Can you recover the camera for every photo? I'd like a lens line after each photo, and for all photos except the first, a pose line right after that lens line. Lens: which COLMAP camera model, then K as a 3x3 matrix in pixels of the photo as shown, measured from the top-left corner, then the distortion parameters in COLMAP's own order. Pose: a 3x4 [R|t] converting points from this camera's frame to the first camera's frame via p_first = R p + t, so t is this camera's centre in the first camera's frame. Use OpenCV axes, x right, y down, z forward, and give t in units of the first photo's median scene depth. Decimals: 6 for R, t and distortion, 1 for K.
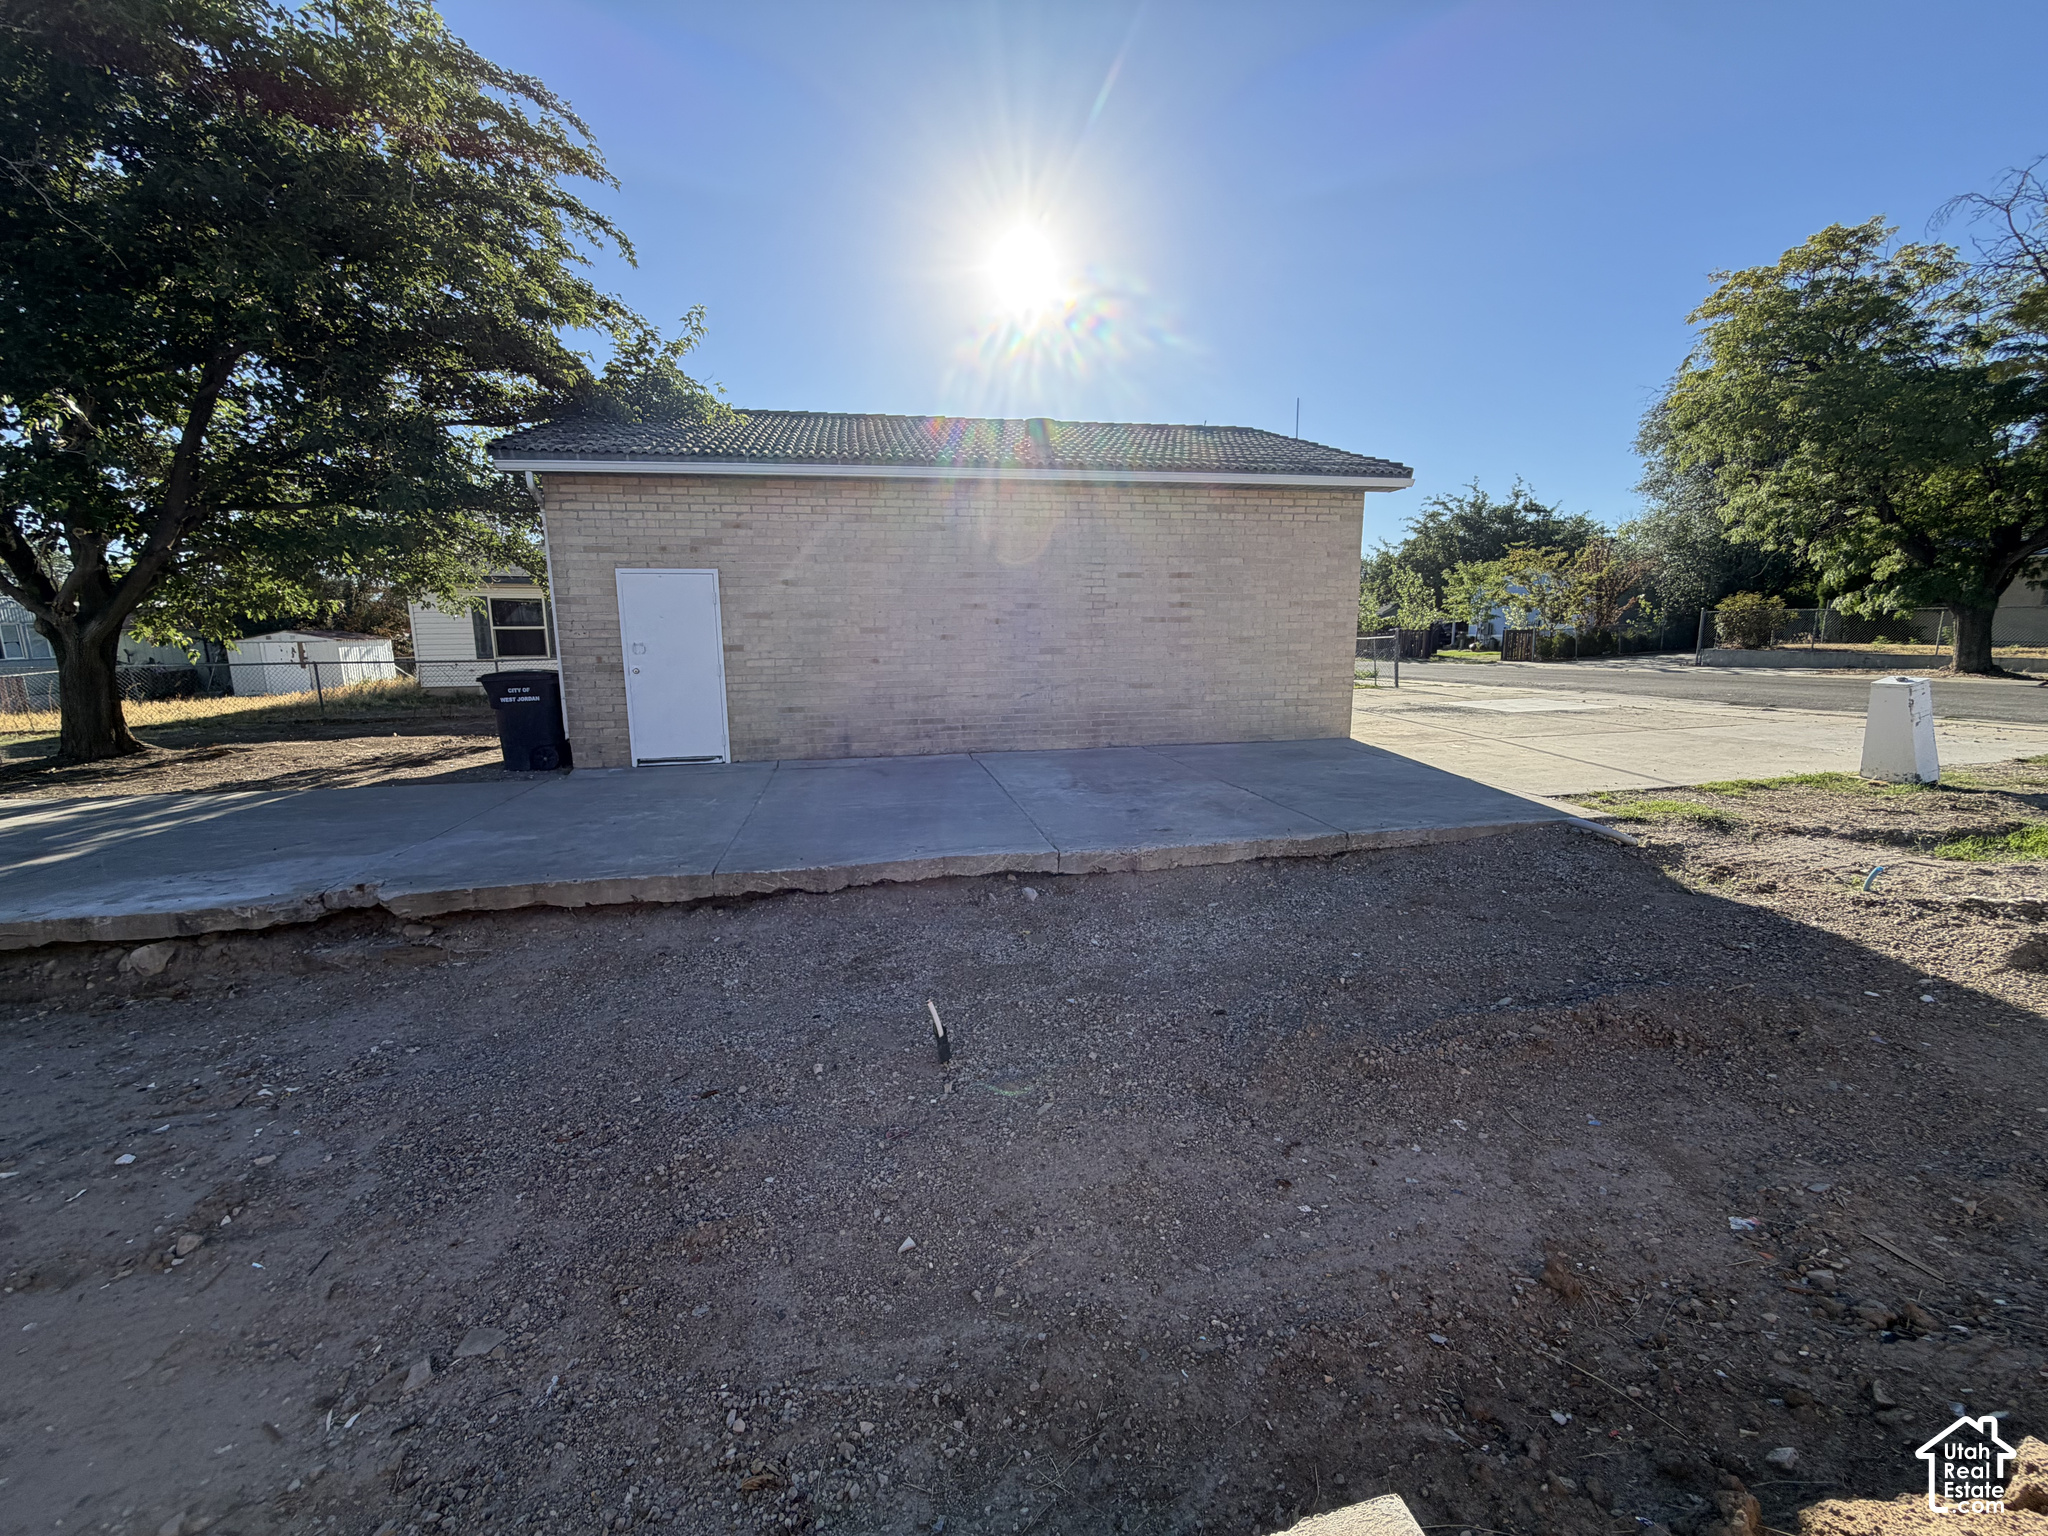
lens RADIAL K [[816.0, 0, 1011.8], [0, 816.0, 768.8], [0, 0, 1]] dist [0.000236, -0.000634]
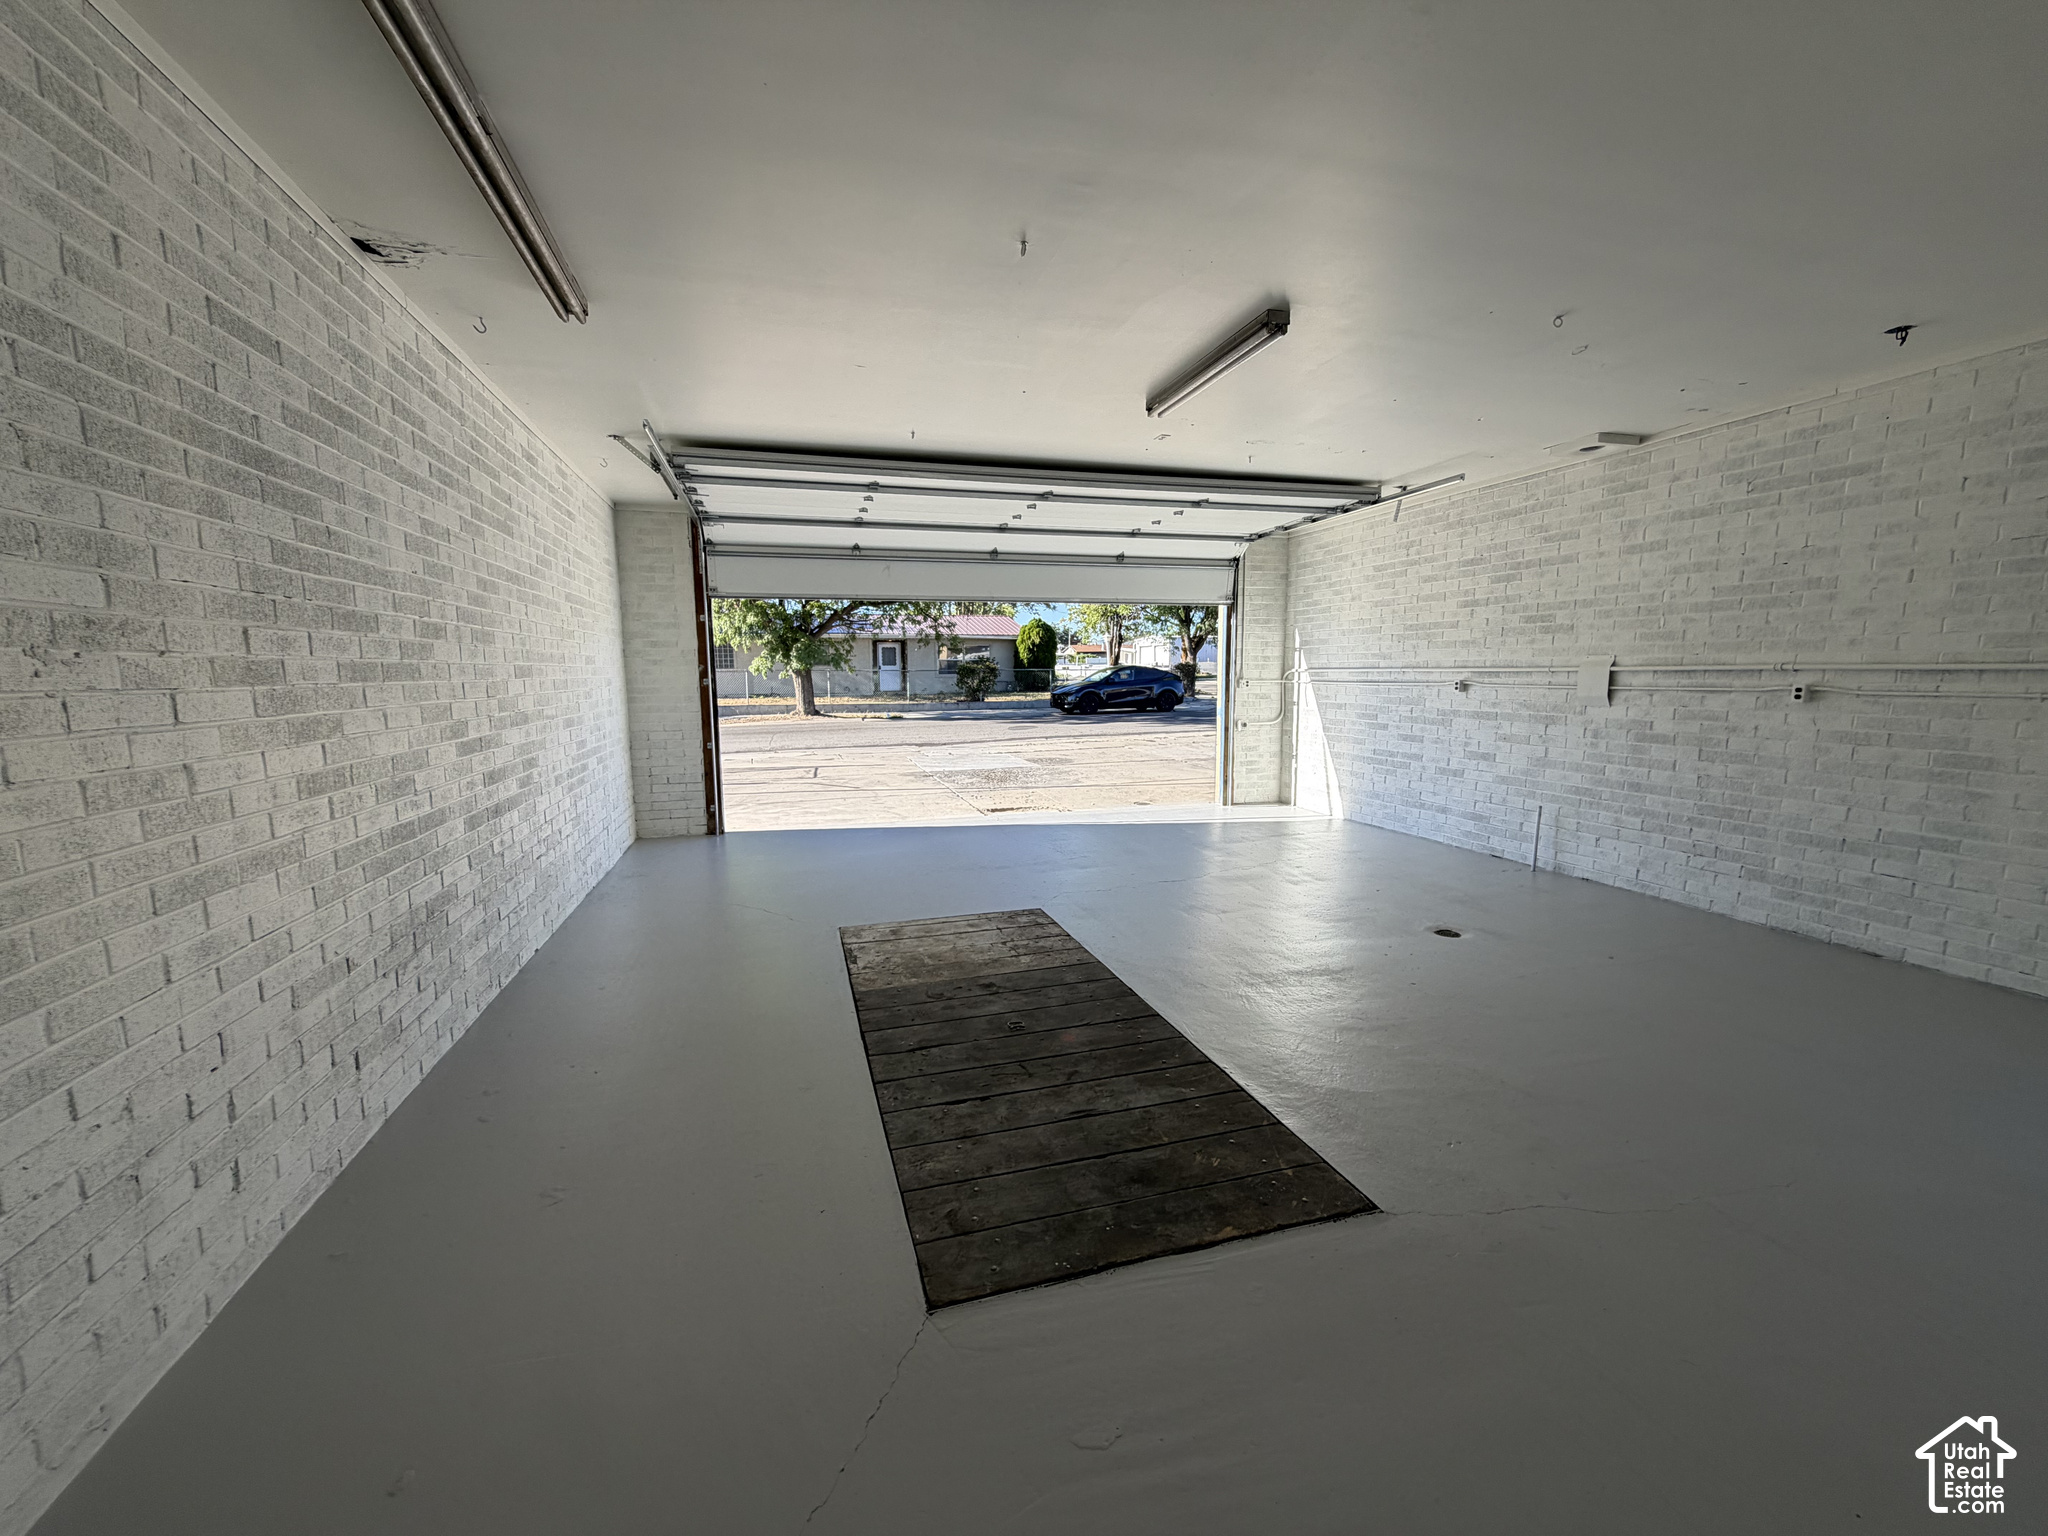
lens RADIAL K [[816.0, 0, 1011.5], [0, 816.0, 768.1], [0, 0, 1]] dist [0.000236, -0.000634]
pose [[-0.088542, -0.107704, 0.990232, -0.534036], [0.181861, 0.975679, 0.122382, -0.268296], [-0.979330, 0.190921, -0.066802, 1.485615]]
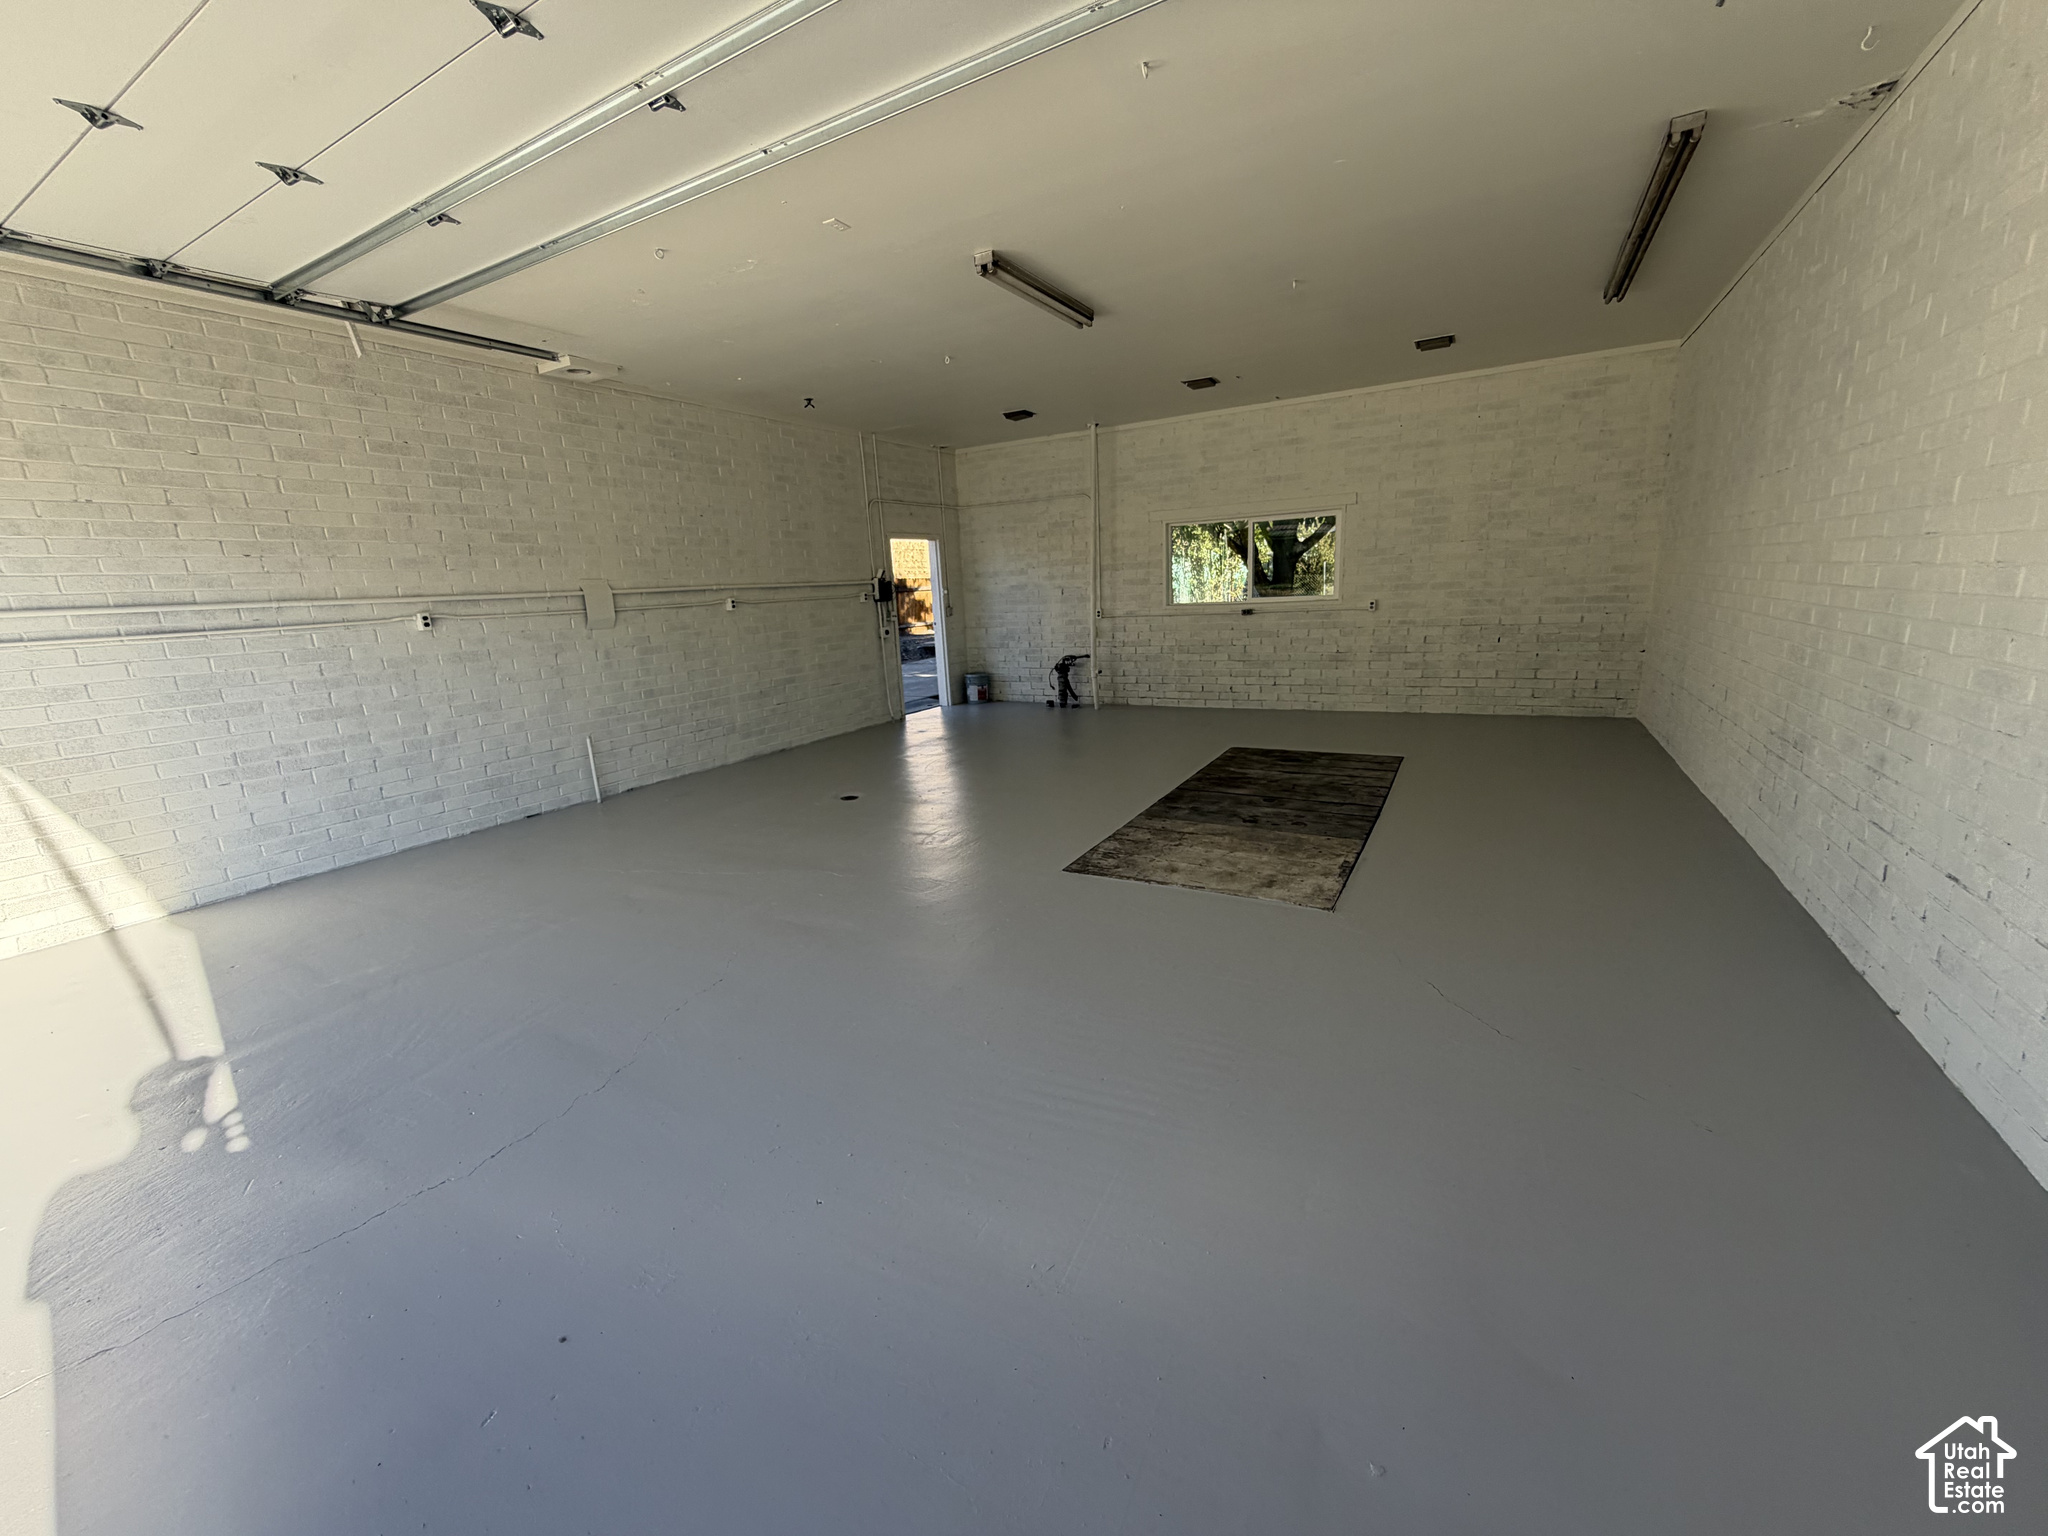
lens RADIAL K [[816.0, 0, 1018.5], [0, 816.0, 769.9], [0, 0, 1]] dist [0.000236, -0.000634]
pose [[-0.645780, 0.210219, -0.734014, 0.327461], [-0.075996, 0.938879, 0.335753, -0.295957], [0.759732, 0.272605, -0.590334, 1.670095]]
